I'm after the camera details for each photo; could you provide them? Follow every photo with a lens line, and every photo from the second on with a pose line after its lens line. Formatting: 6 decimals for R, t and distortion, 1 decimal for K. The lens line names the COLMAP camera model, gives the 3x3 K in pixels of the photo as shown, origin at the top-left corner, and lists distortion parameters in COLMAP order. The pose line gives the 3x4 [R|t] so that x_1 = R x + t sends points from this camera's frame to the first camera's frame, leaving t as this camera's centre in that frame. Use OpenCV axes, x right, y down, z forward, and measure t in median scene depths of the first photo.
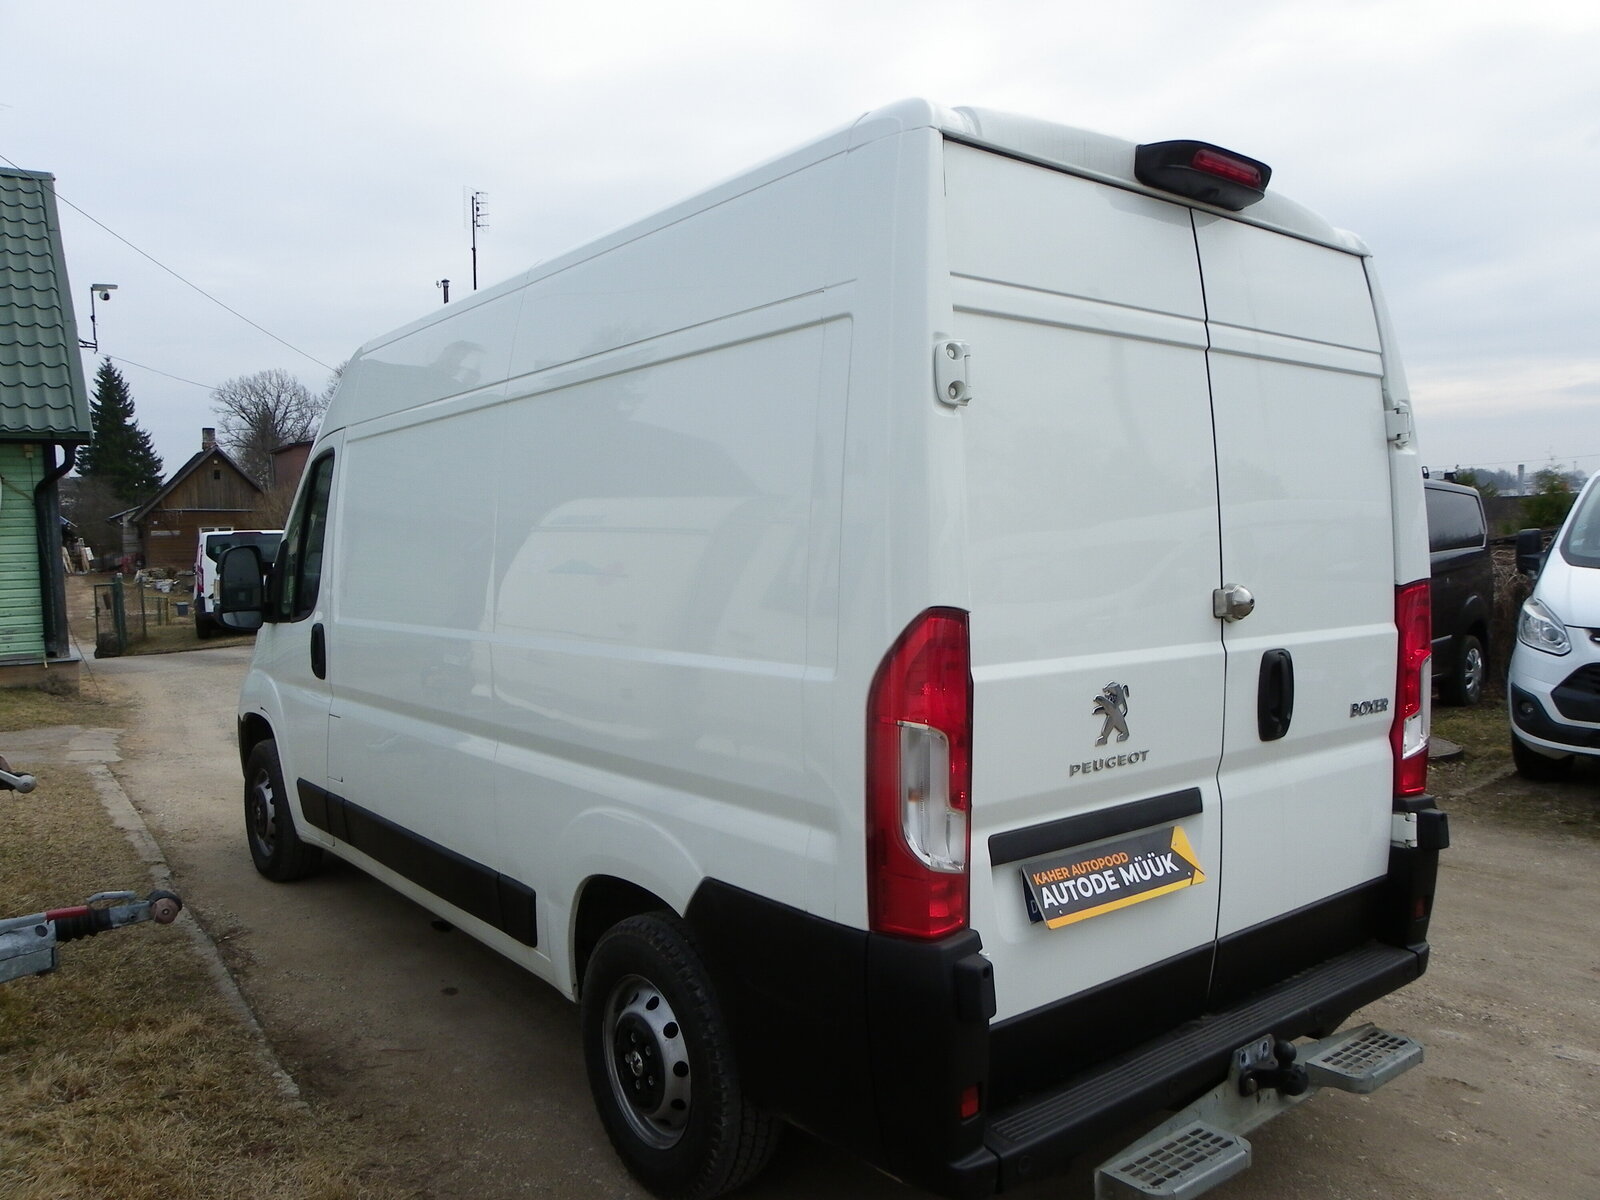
lens RADIAL K [[1205.3, 0, 809.3], [0, 1205.3, 595.8], [0, 0, 1]] dist [-0.025935, 0.011760]
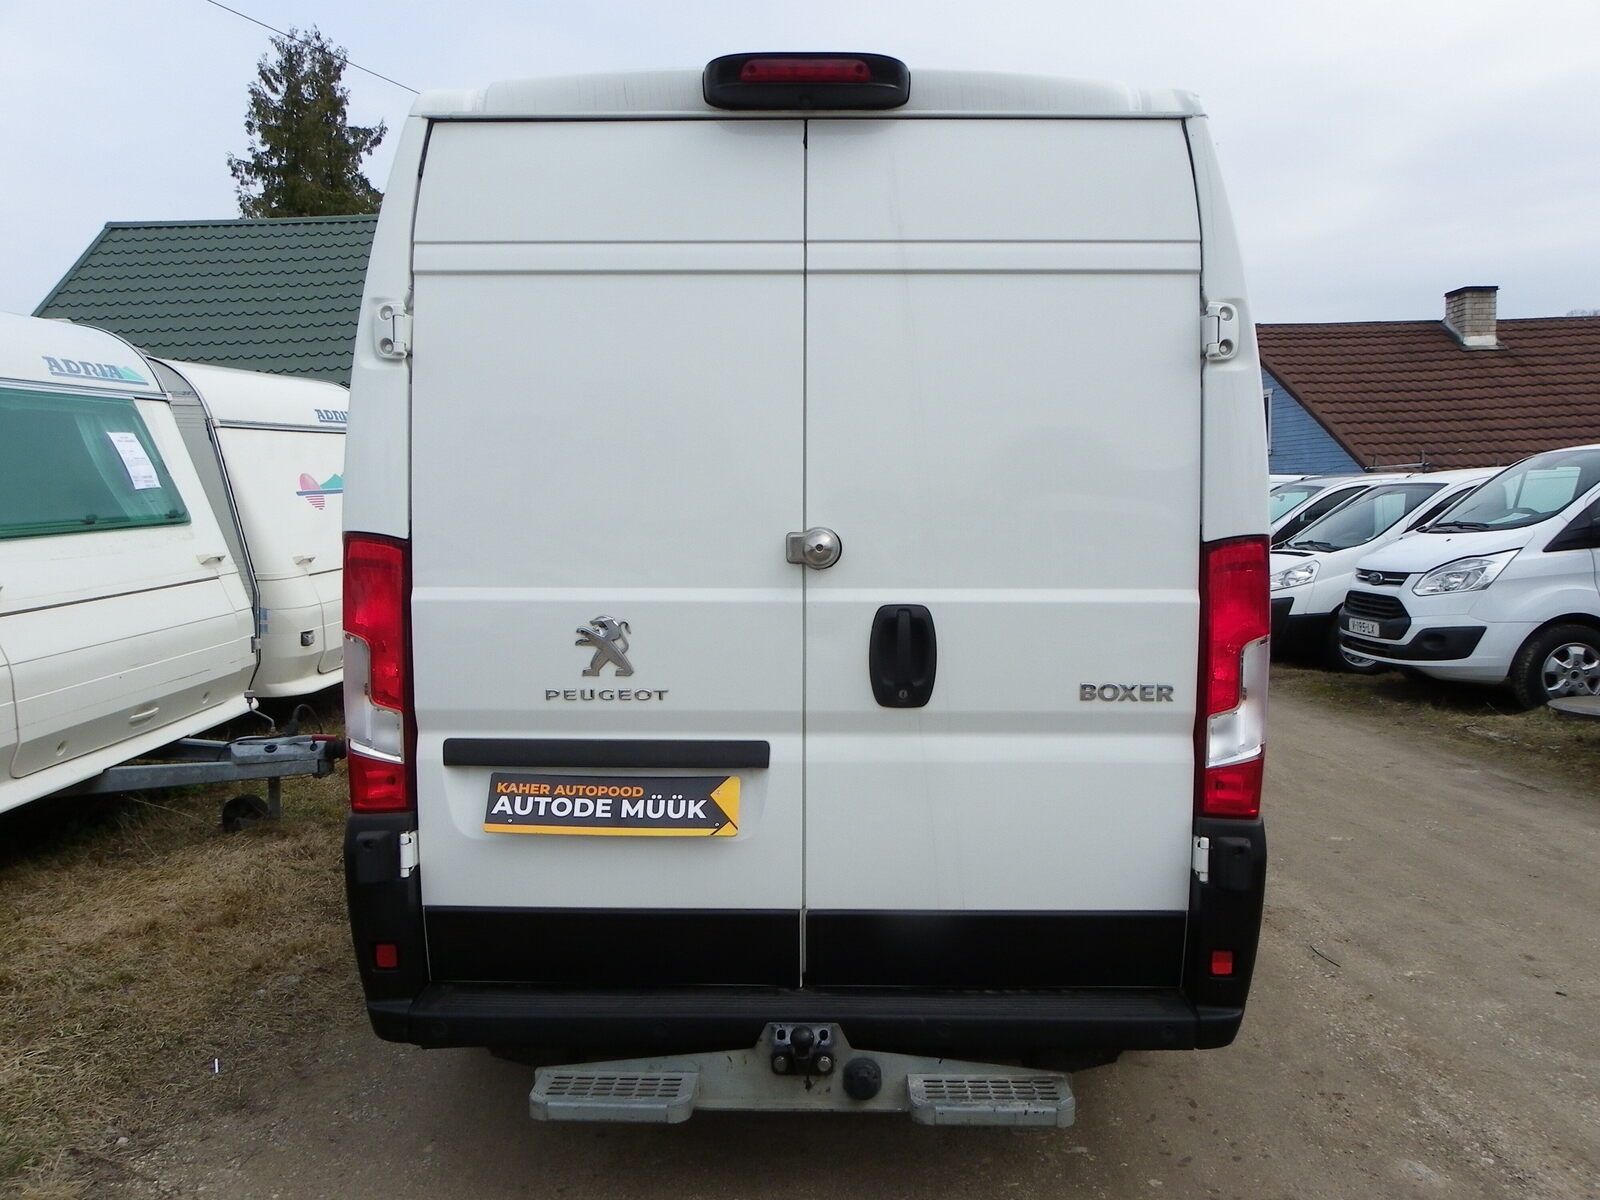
lens RADIAL K [[1205.3, 0, 809.3], [0, 1205.3, 595.8], [0, 0, 1]] dist [-0.025935, 0.011760]
pose [[0.772990, 0.058927, -0.631676, 0.972898], [-0.039328, 0.998213, 0.044993, 0.001006], [0.633198, -0.009936, 0.773926, 0.296817]]
